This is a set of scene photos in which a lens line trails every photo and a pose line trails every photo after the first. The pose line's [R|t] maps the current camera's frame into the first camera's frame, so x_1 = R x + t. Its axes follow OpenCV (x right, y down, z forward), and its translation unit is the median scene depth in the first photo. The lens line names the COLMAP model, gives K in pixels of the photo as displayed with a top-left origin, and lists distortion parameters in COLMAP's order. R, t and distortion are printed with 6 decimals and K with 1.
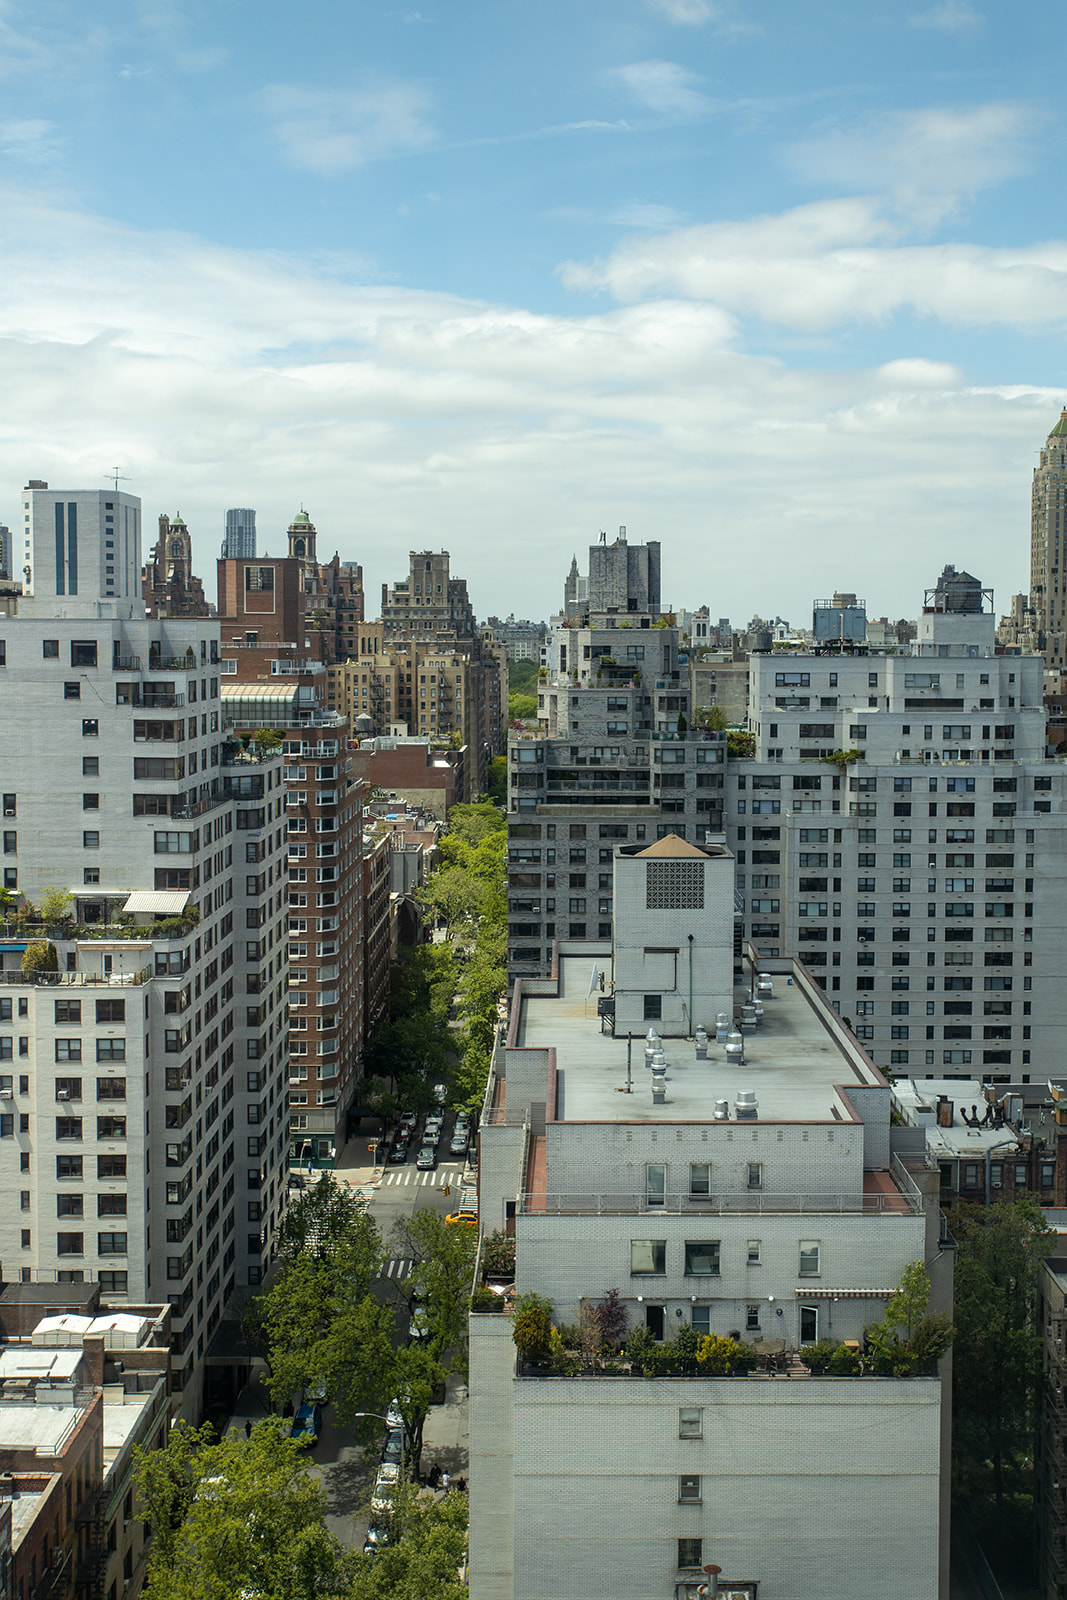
lens RADIAL K [[1822.3, 0, 533.5], [0, 1822.3, 800.0], [0, 0, 1]] dist [0.010767, -0.027332]
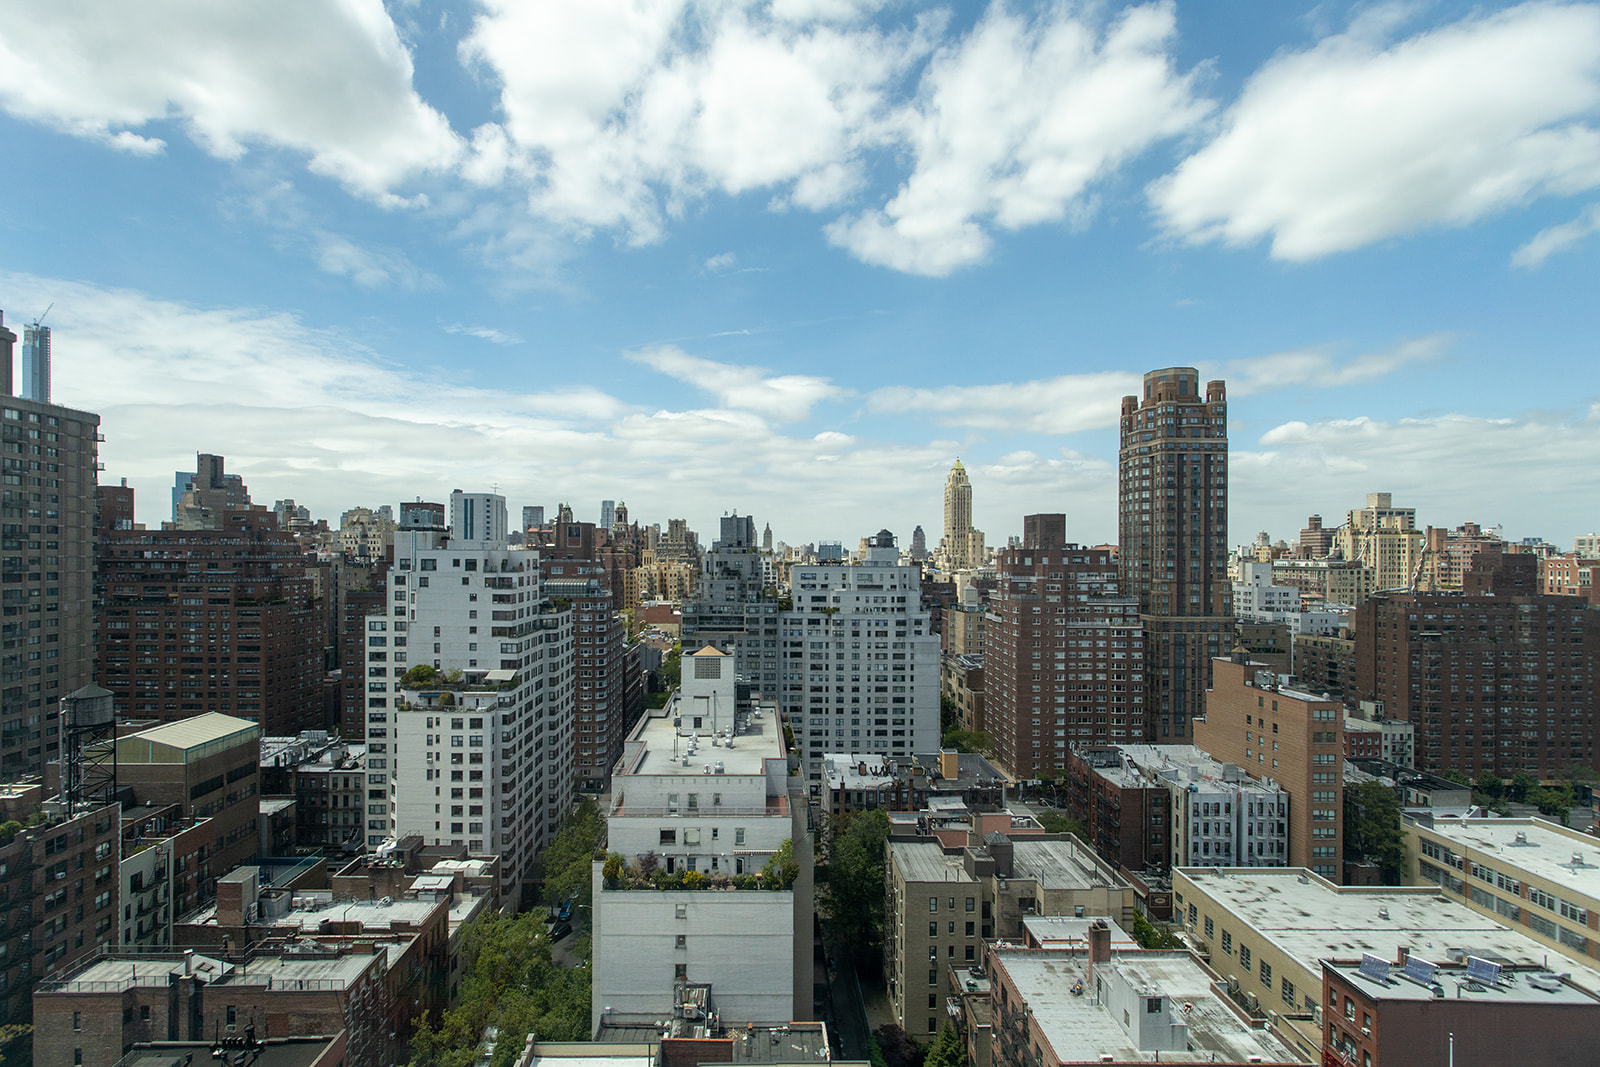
lens RADIAL K [[802.5, 0, 798.6], [0, 802.5, 589.8], [0, 0, 1]] dist [-0.000905, 0.000149]
pose [[0.999997, 0.001813, 0.001832, 0.150859], [-0.001727, 0.998931, -0.046193, -0.003663], [-0.001914, 0.046190, 0.998931, 0.001889]]
